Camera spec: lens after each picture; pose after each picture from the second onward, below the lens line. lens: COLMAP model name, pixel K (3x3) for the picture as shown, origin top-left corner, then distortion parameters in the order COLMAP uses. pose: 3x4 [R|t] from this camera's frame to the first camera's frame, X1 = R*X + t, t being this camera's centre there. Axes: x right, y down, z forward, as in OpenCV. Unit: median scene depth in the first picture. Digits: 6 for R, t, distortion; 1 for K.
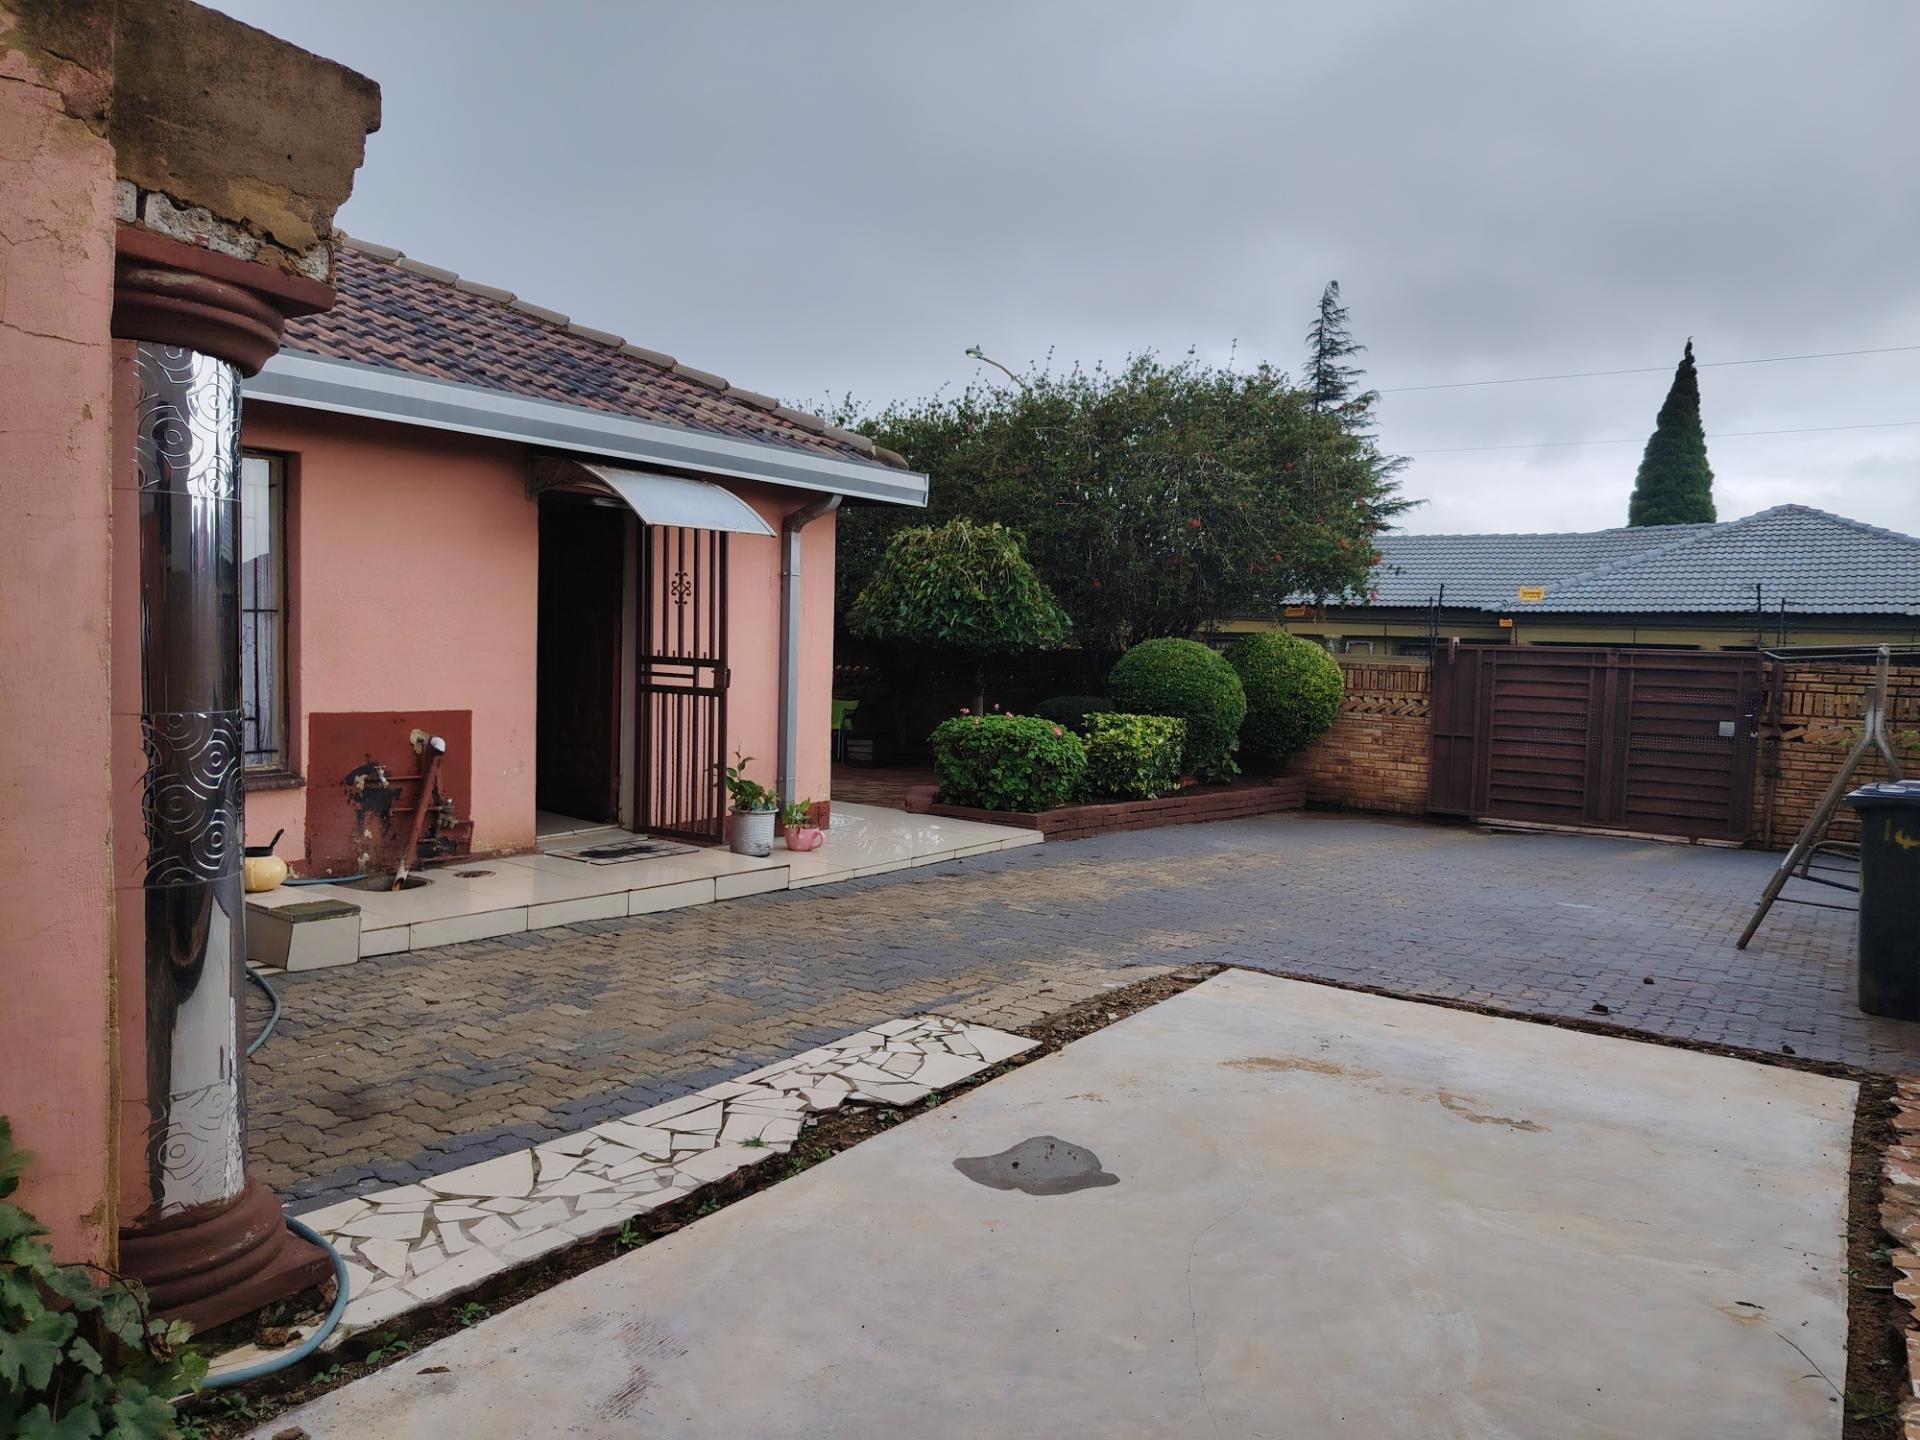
lens RADIAL K [[1328.5, 0, 968.8], [0, 1328.5, 713.6], [0, 0, 1]] dist [0.049165, -0.066096]
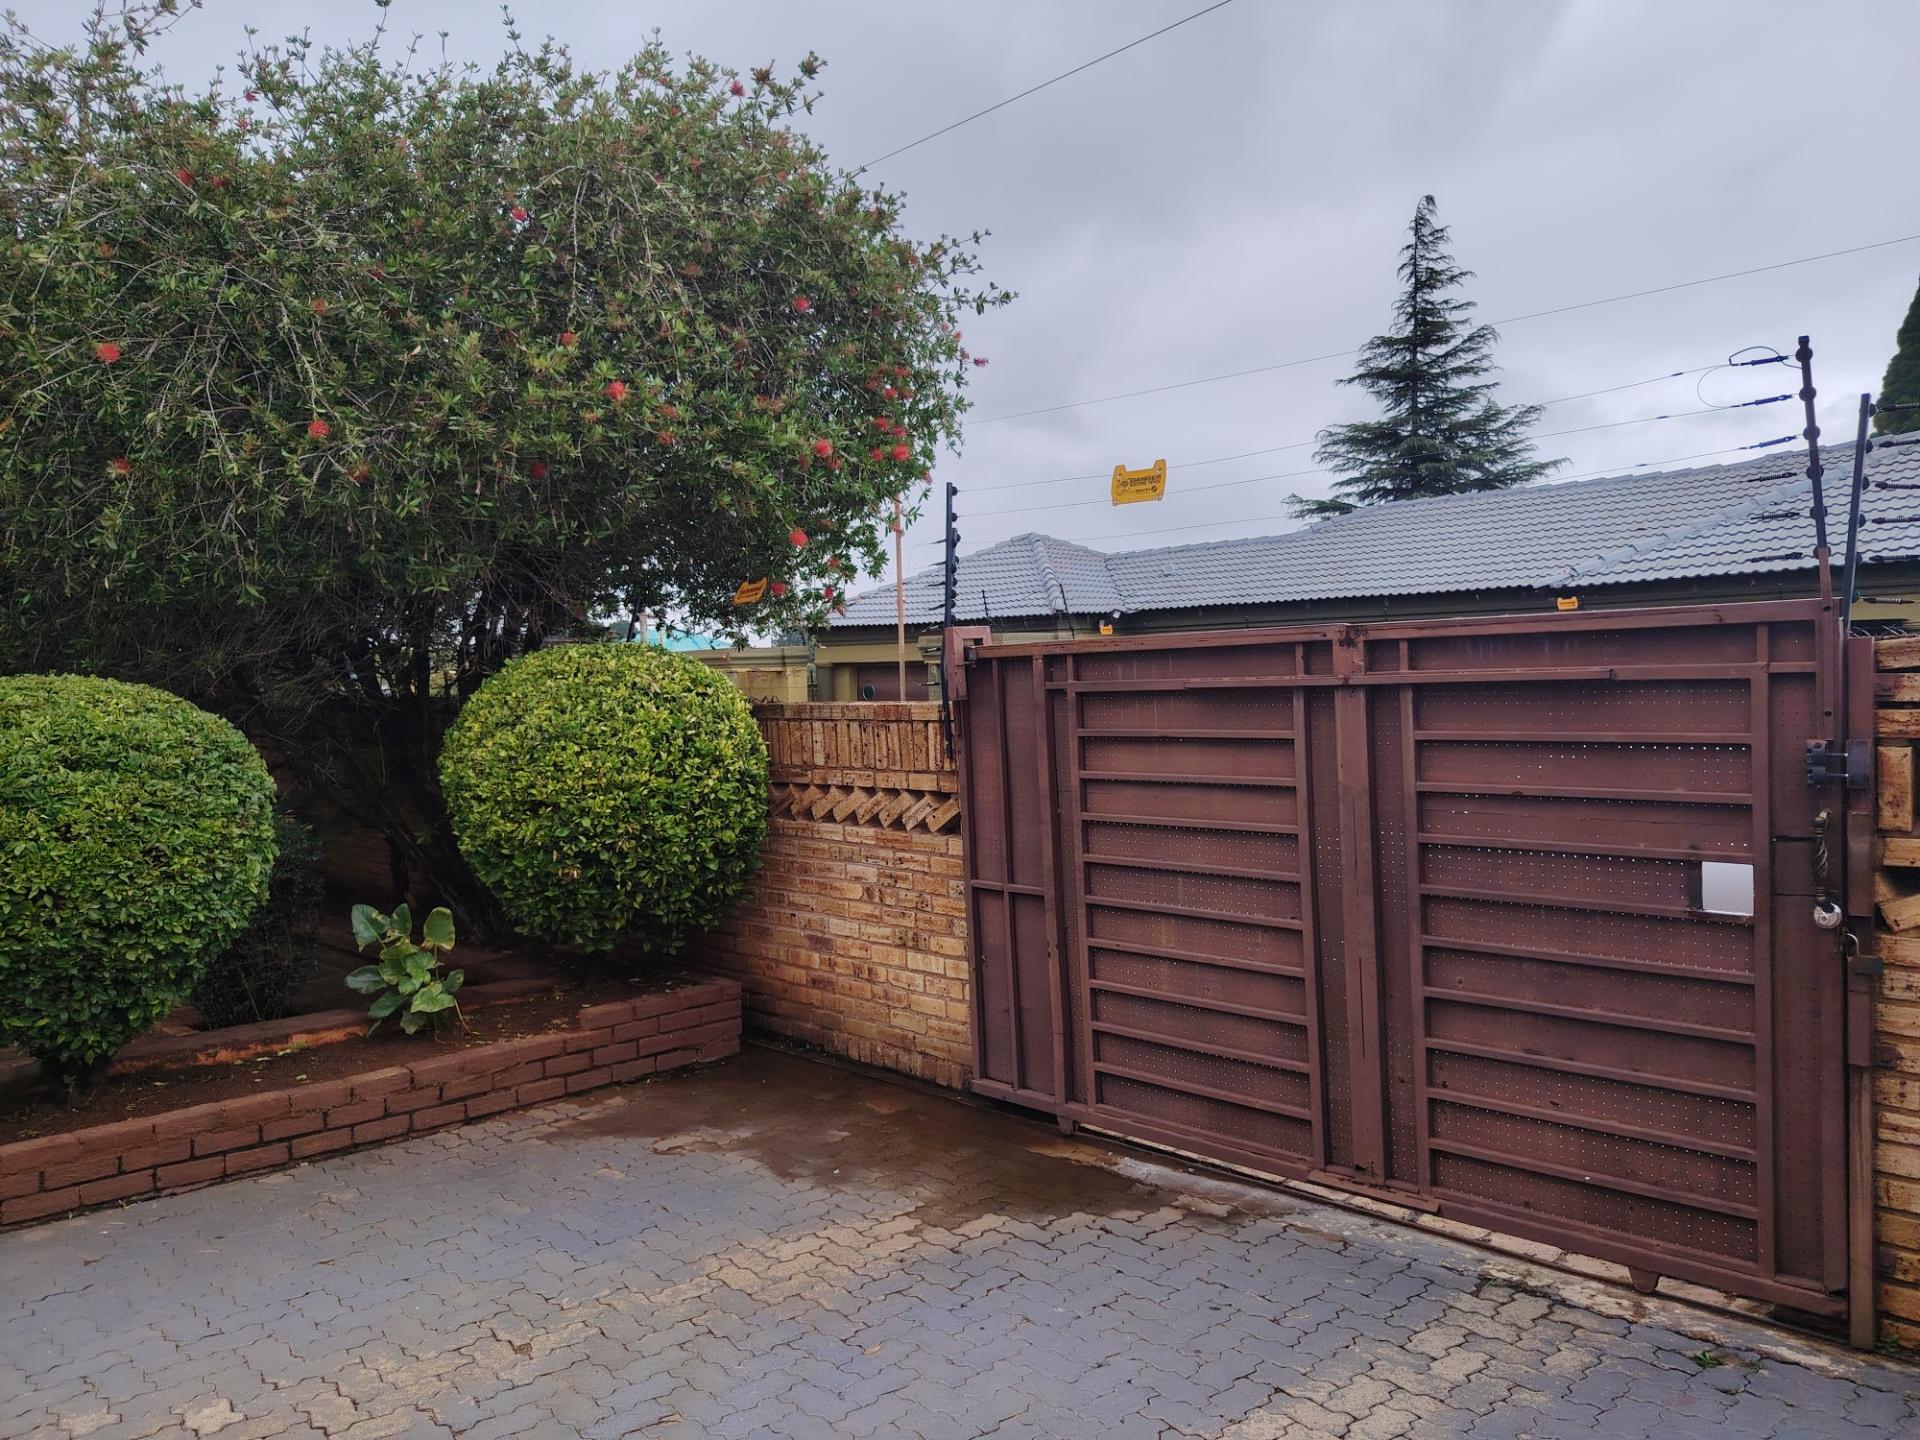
lens RADIAL K [[1328.5, 0, 923.6], [0, 1328.5, 735.5], [0, 0, 1]] dist [0.049165, -0.066096]
pose [[0.981970, -0.048377, -0.182742, 0.663145], [0.046400, 0.998809, -0.015080, -0.034116], [0.183253, 0.006329, 0.983045, 1.018921]]
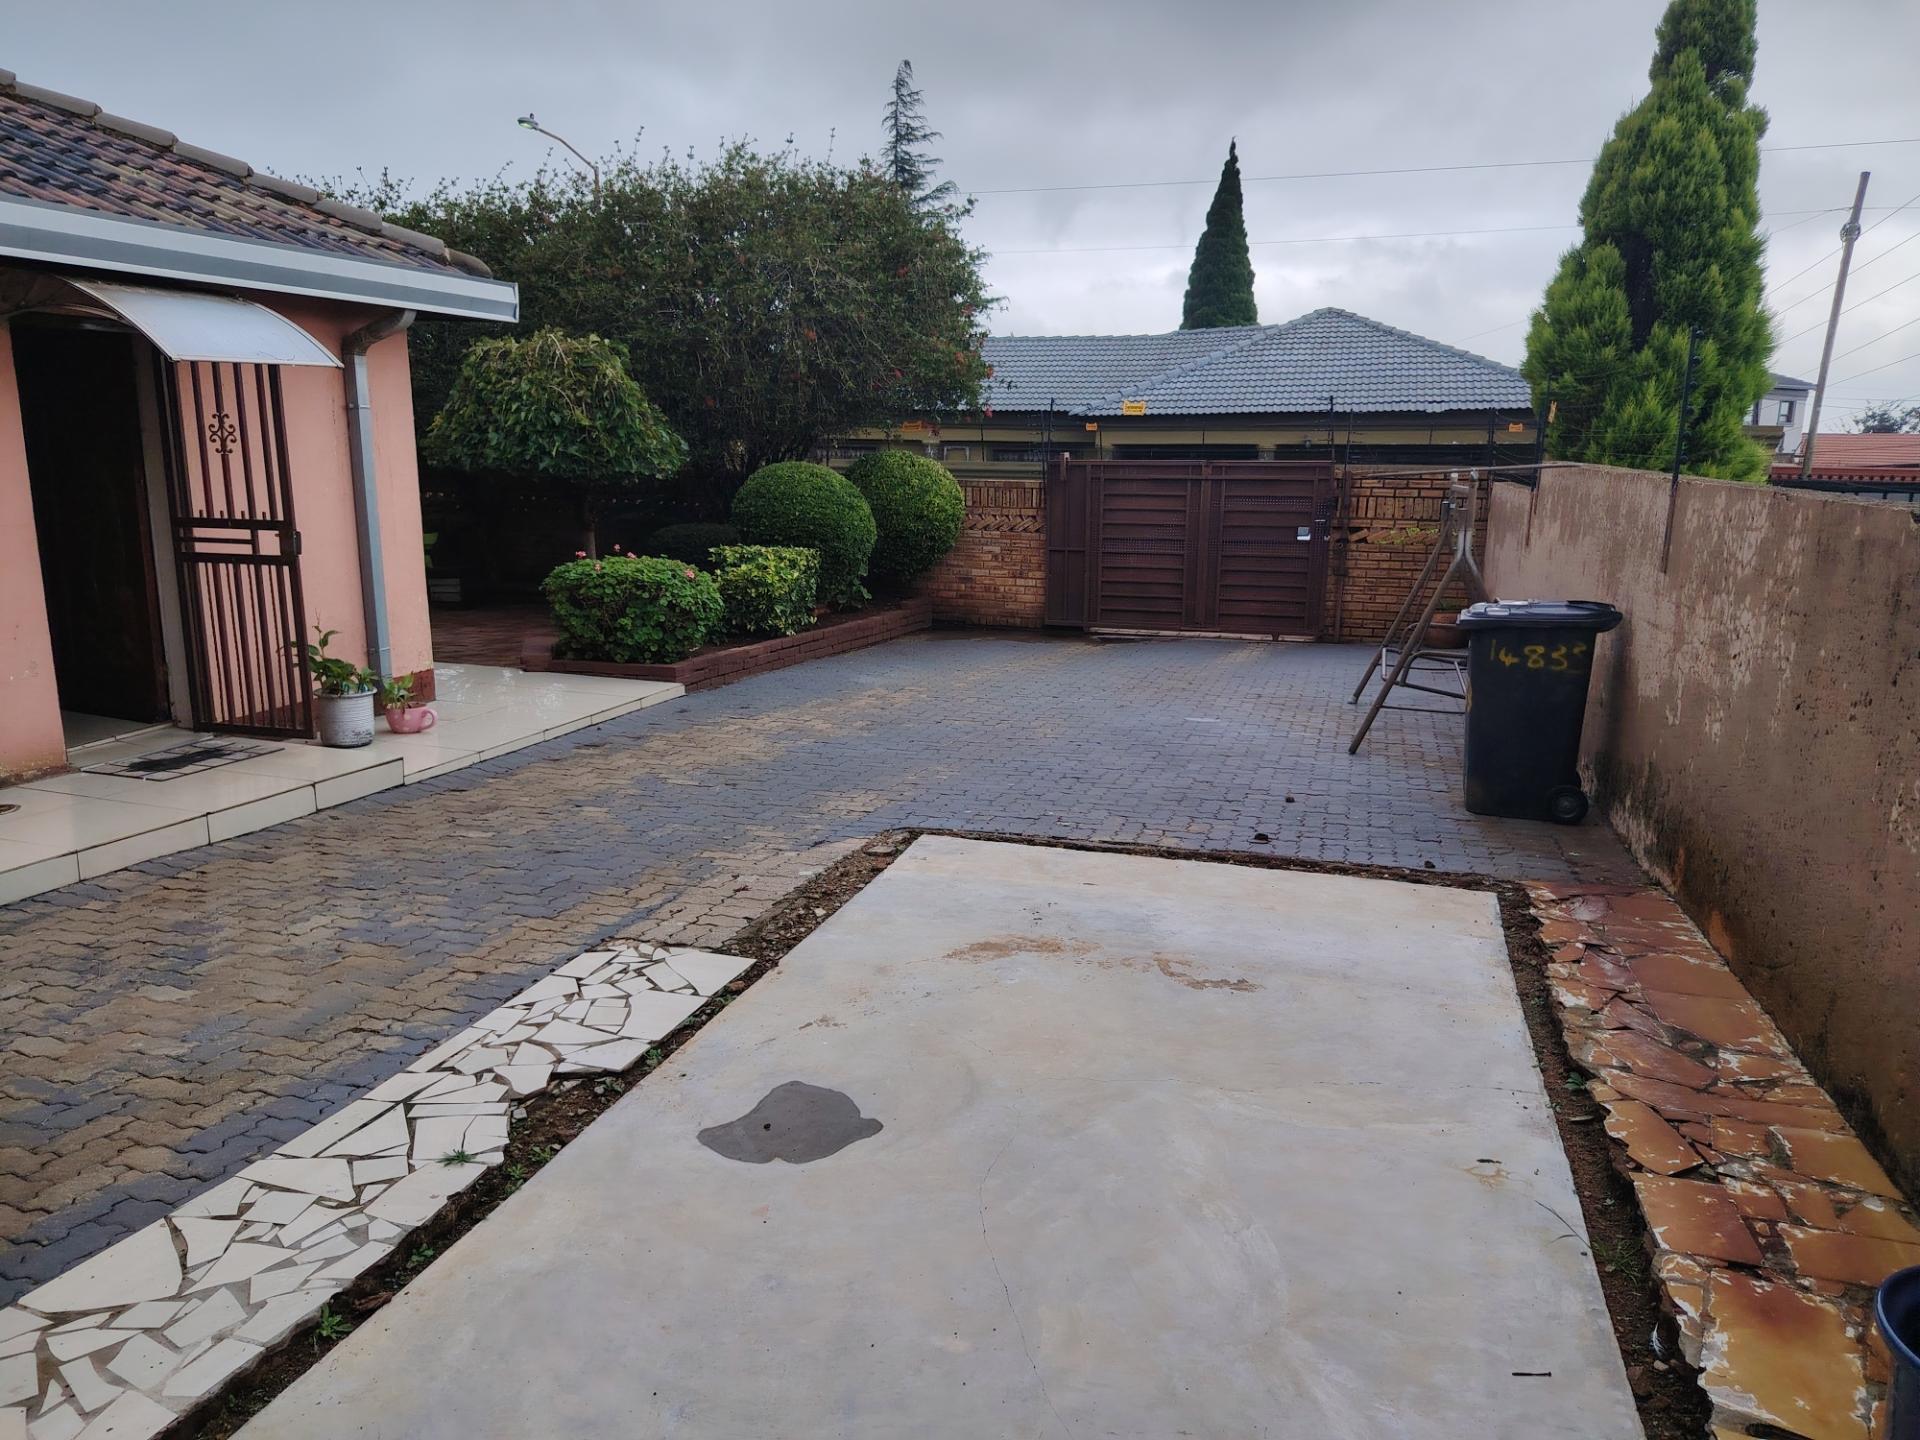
lens RADIAL K [[1328.5, 0, 968.7], [0, 1328.5, 720.9], [0, 0, 1]] dist [0.049165, -0.066096]
pose [[0.952972, -0.084164, 0.291136, -0.031738], [0.038529, 0.986515, 0.159071, -0.030881], [-0.300598, -0.140373, 0.943364, 0.058673]]
